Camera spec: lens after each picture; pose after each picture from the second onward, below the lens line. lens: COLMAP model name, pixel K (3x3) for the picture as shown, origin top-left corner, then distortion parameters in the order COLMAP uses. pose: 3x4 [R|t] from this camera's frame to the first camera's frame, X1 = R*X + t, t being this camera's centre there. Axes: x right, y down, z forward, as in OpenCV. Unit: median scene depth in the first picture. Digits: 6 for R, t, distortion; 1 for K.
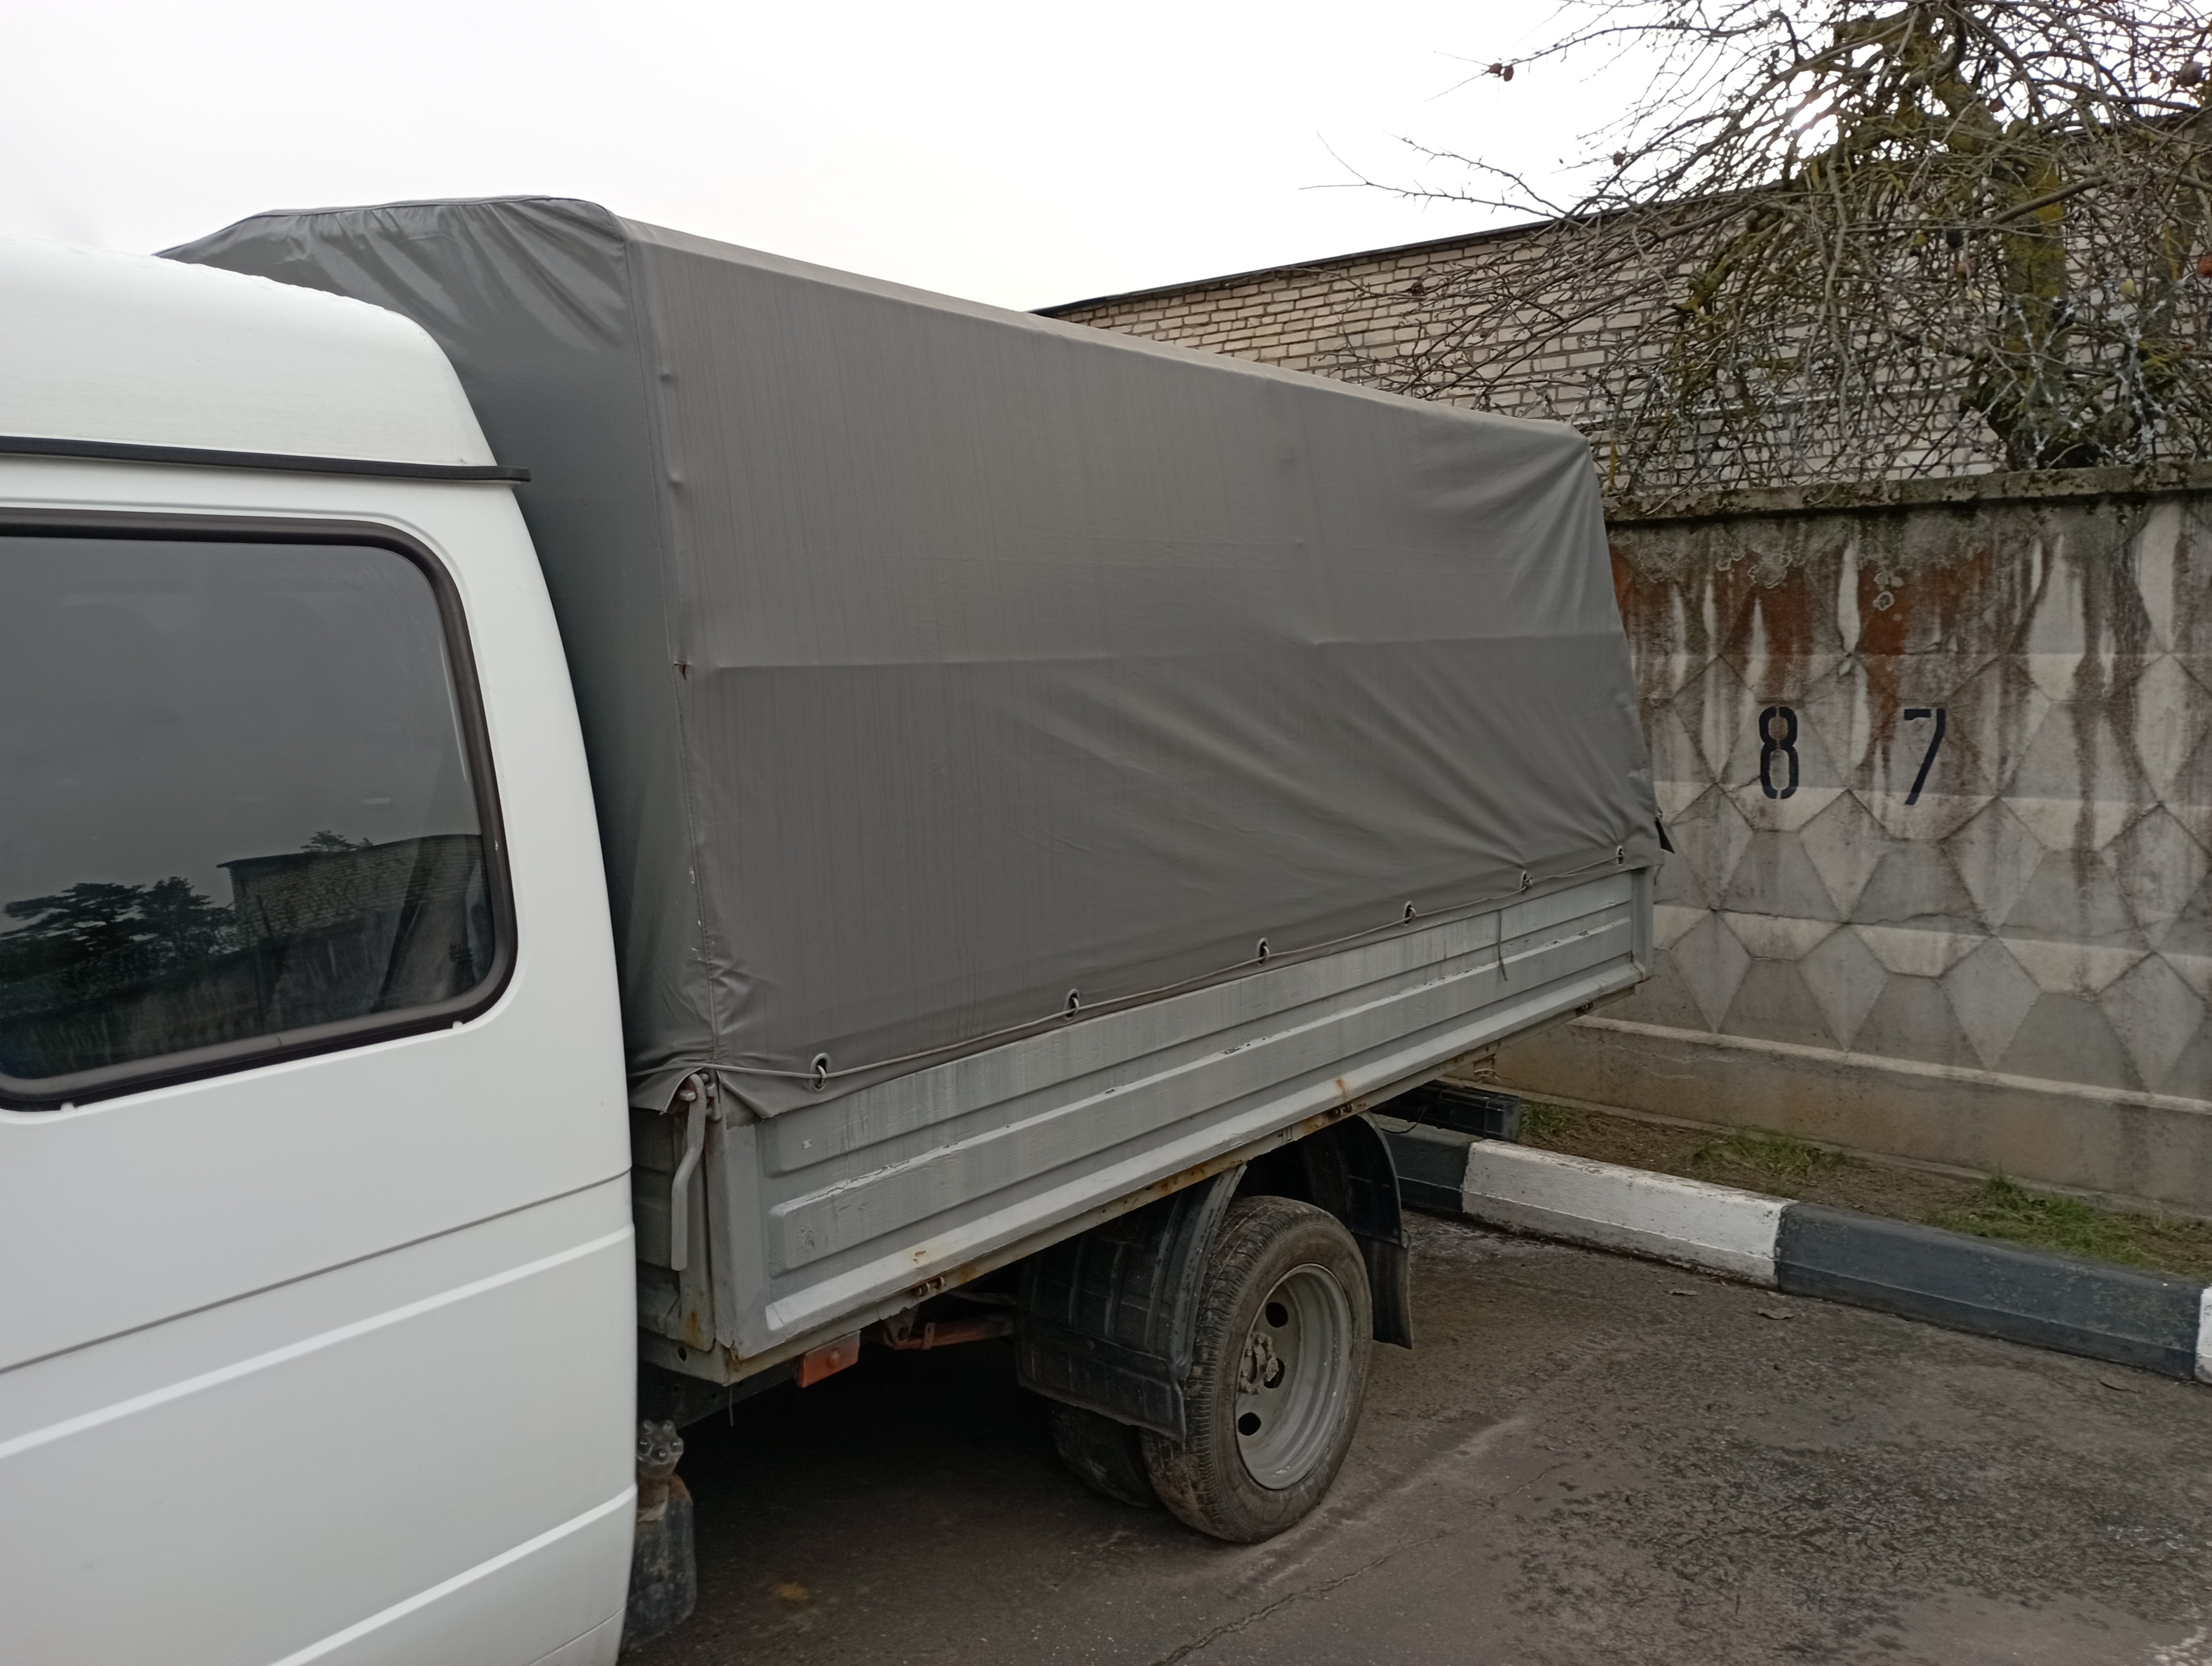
lens RADIAL K [[1791.9, 0, 1117.4], [0, 1791.9, 829.7], [0, 0, 1]] dist [0.099503, -0.115488]
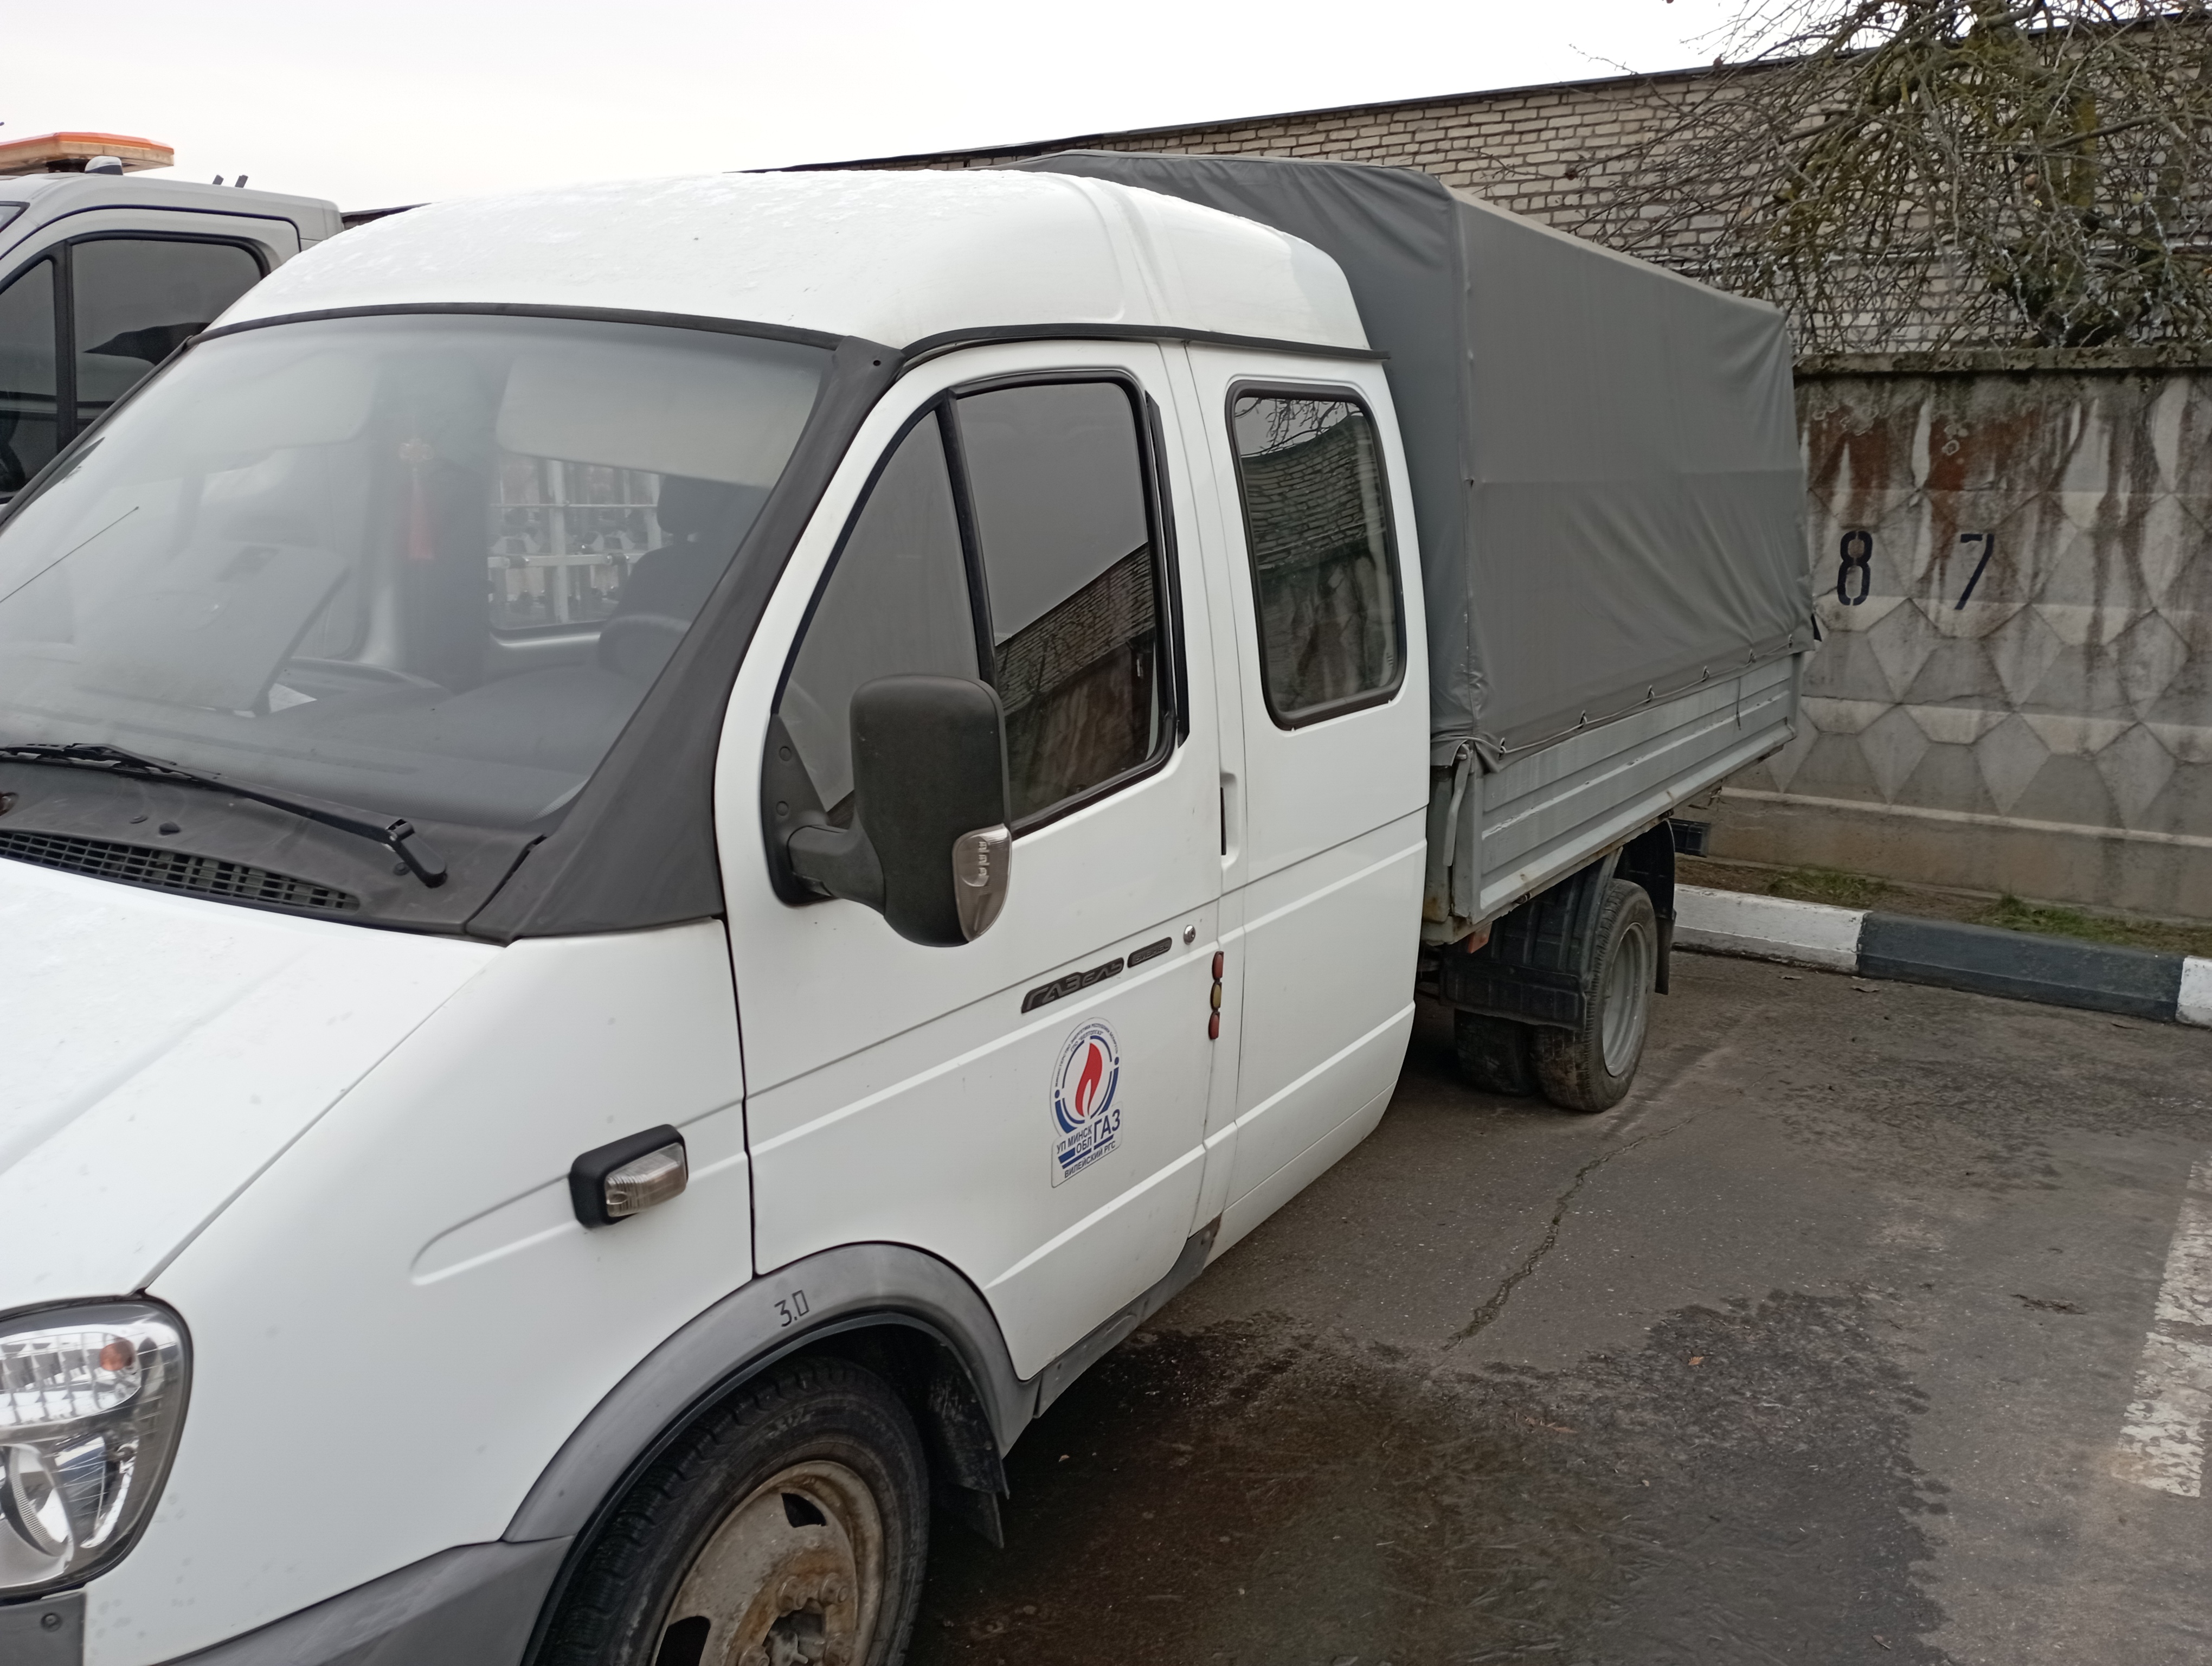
lens RADIAL K [[1791.9, 0, 1106.0], [0, 1791.9, 843.0], [0, 0, 1]] dist [0.099503, -0.115488]
pose [[0.994450, -0.000118, 0.105209, -0.322824], [-0.010383, 0.995008, 0.099251, 0.030970], [-0.104695, -0.099793, 0.989485, -0.244906]]
